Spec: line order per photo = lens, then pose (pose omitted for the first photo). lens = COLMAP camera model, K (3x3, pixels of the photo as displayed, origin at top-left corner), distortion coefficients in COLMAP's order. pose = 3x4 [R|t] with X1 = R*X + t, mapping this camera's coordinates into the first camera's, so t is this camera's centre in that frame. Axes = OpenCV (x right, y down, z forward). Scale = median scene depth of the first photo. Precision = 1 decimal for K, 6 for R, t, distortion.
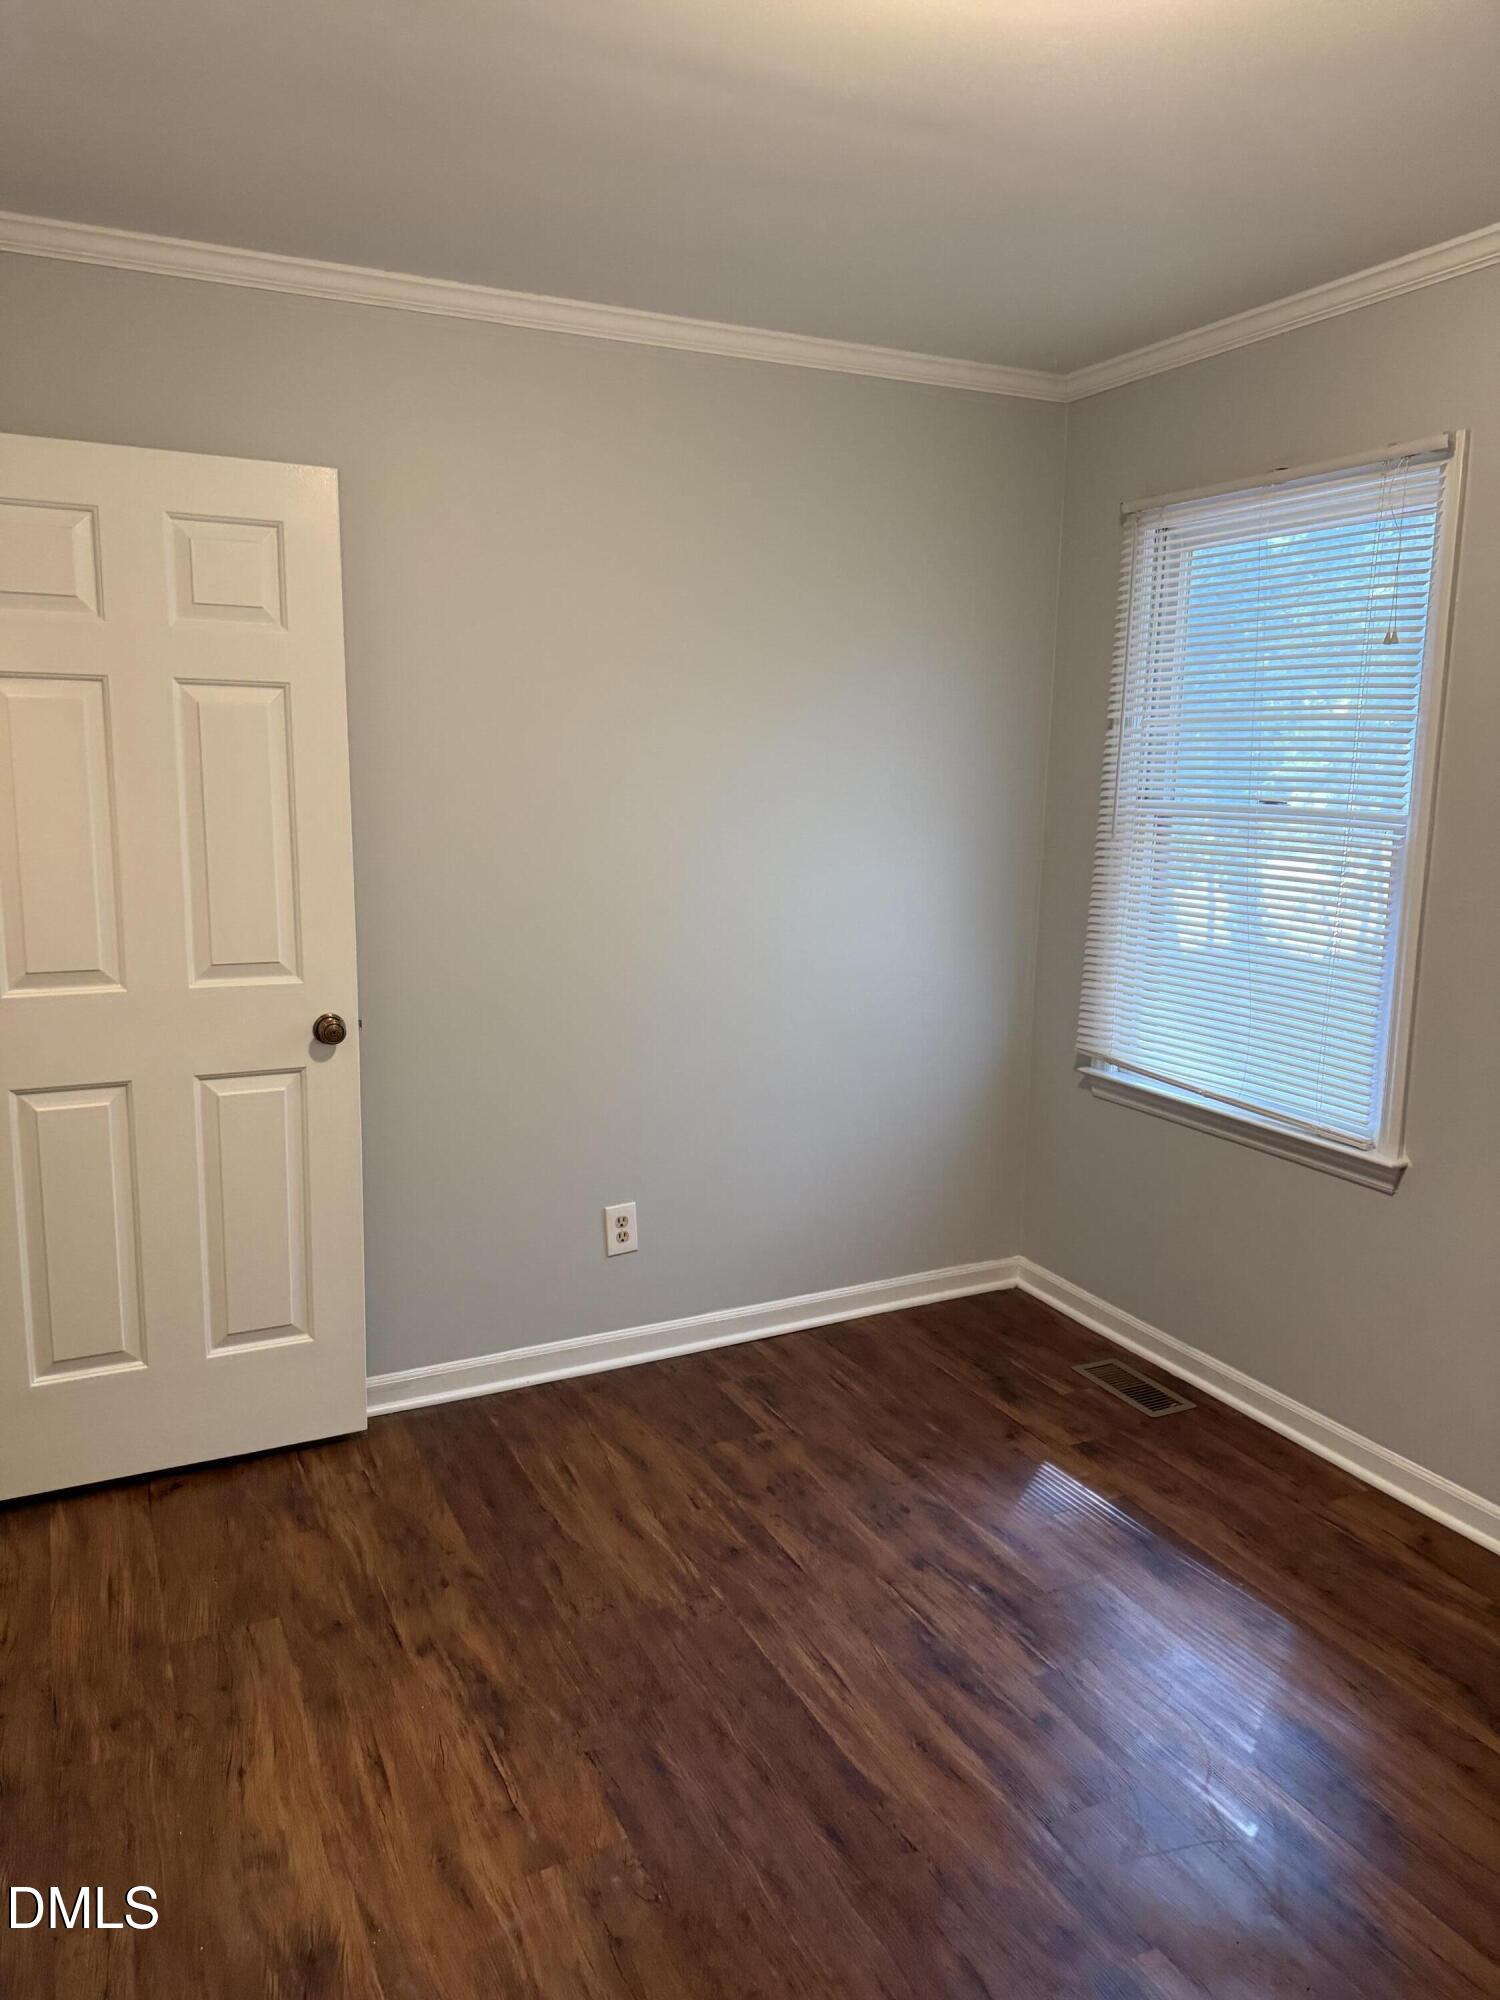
lens RADIAL K [[1424.1, 0, 752.4], [0, 1424.1, 1014.8], [0, 0, 1]] dist [0.070344, -0.058547]
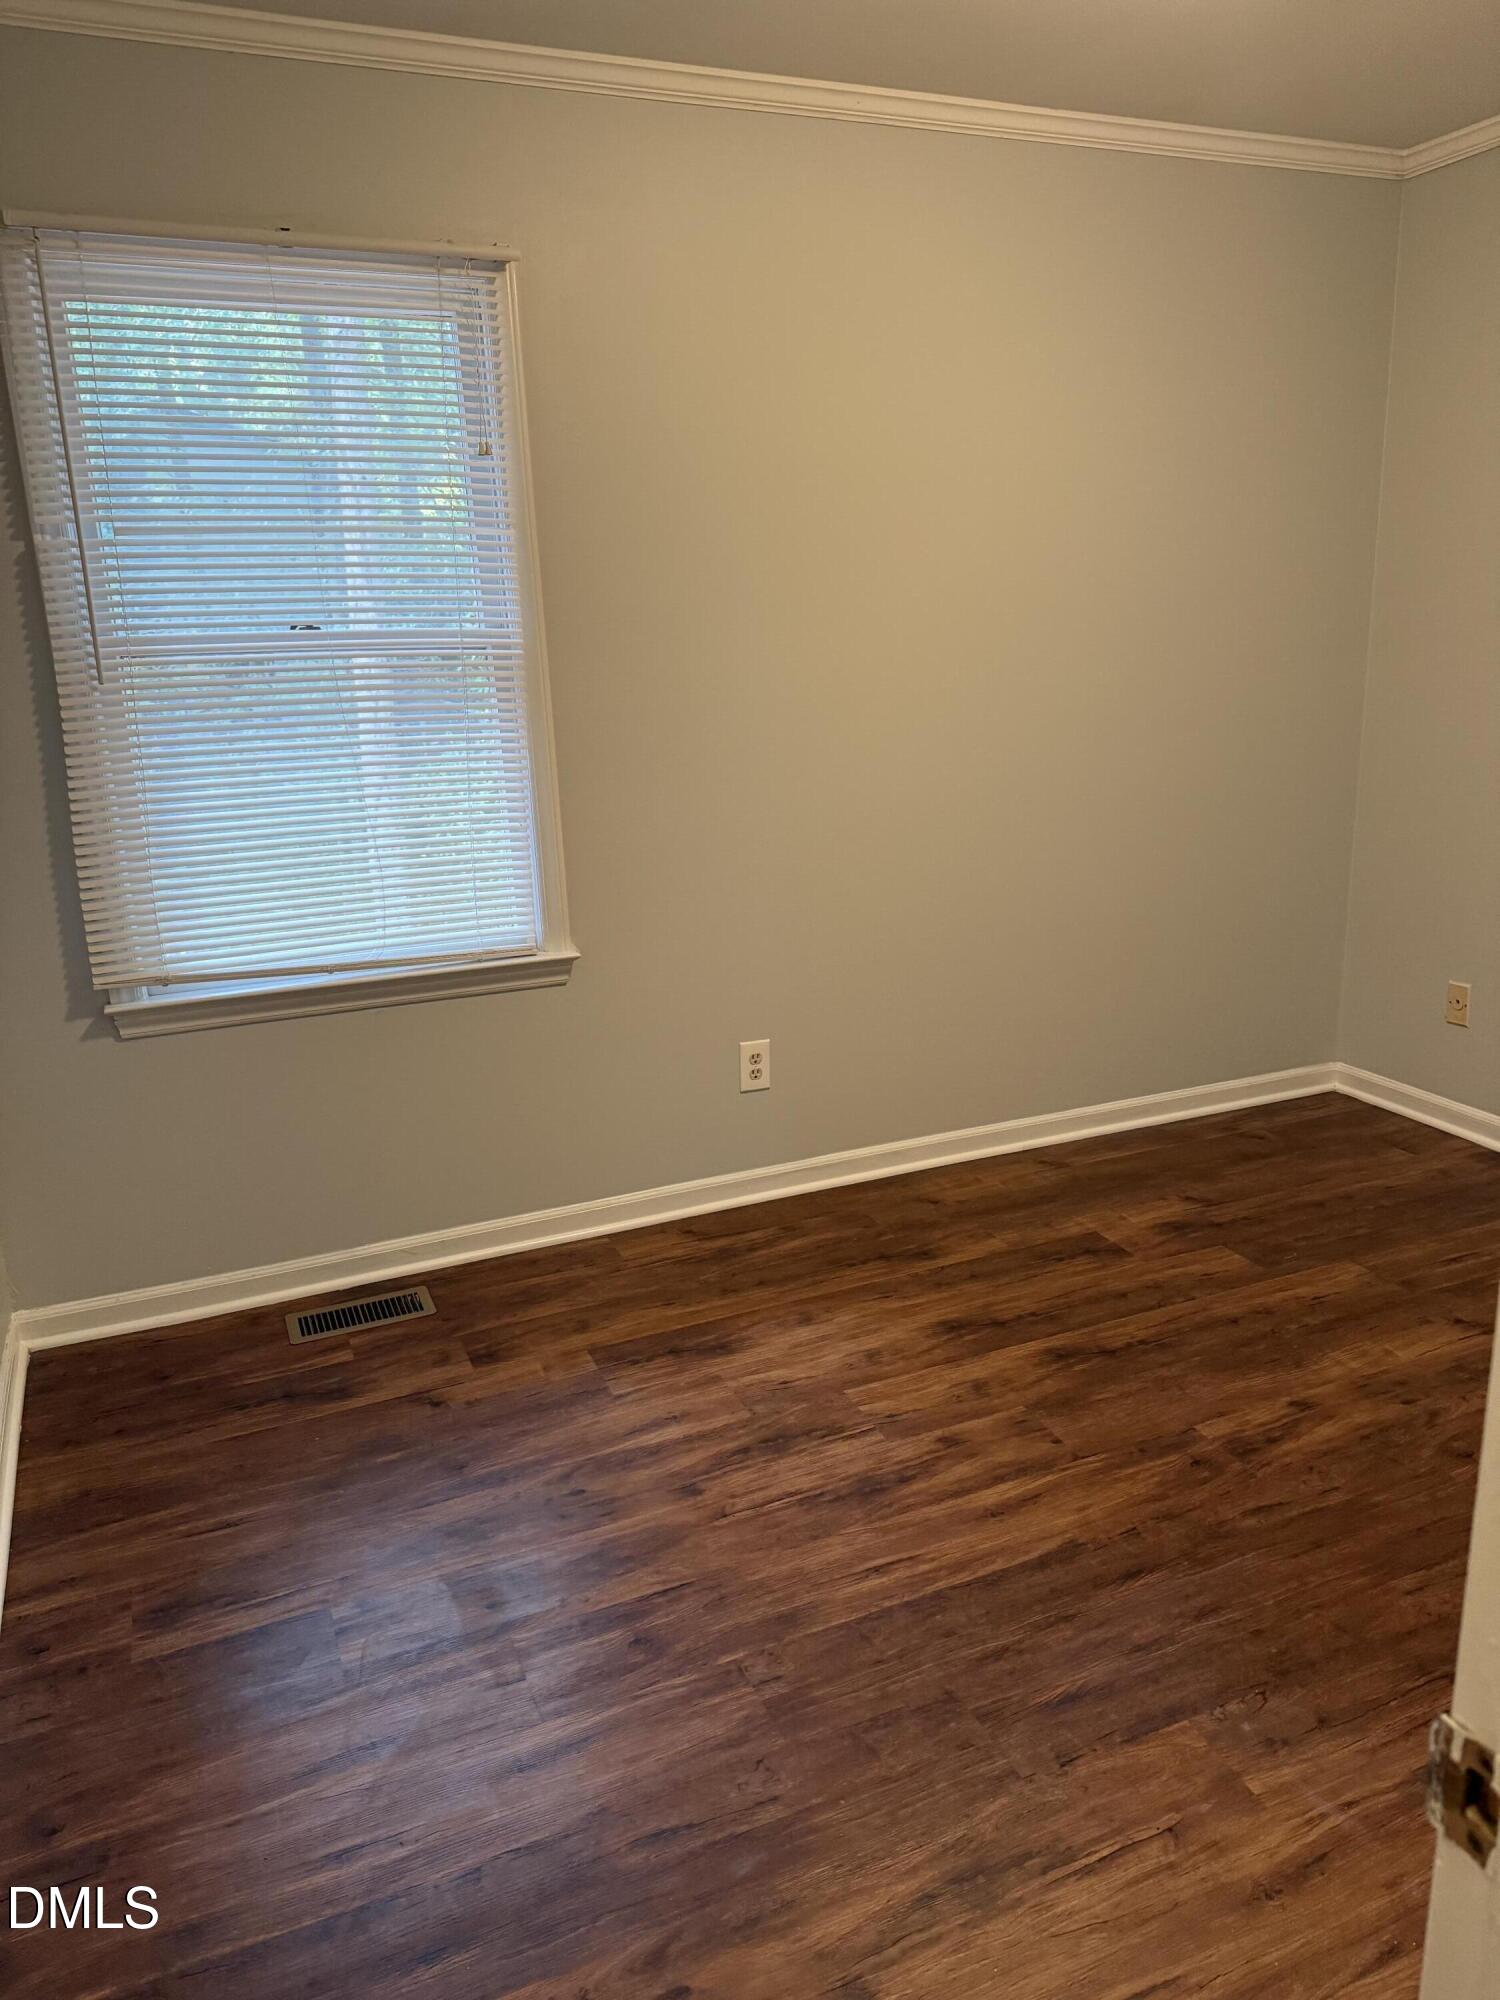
lens RADIAL K [[1424.1, 0, 745.4], [0, 1424.1, 1006.2], [0, 0, 1]] dist [0.070344, -0.058547]
pose [[0.050839, -0.284504, 0.957326, -0.652585], [0.209926, 0.940194, 0.268264, -0.132805], [-0.976395, 0.187330, 0.107523, 0.822679]]
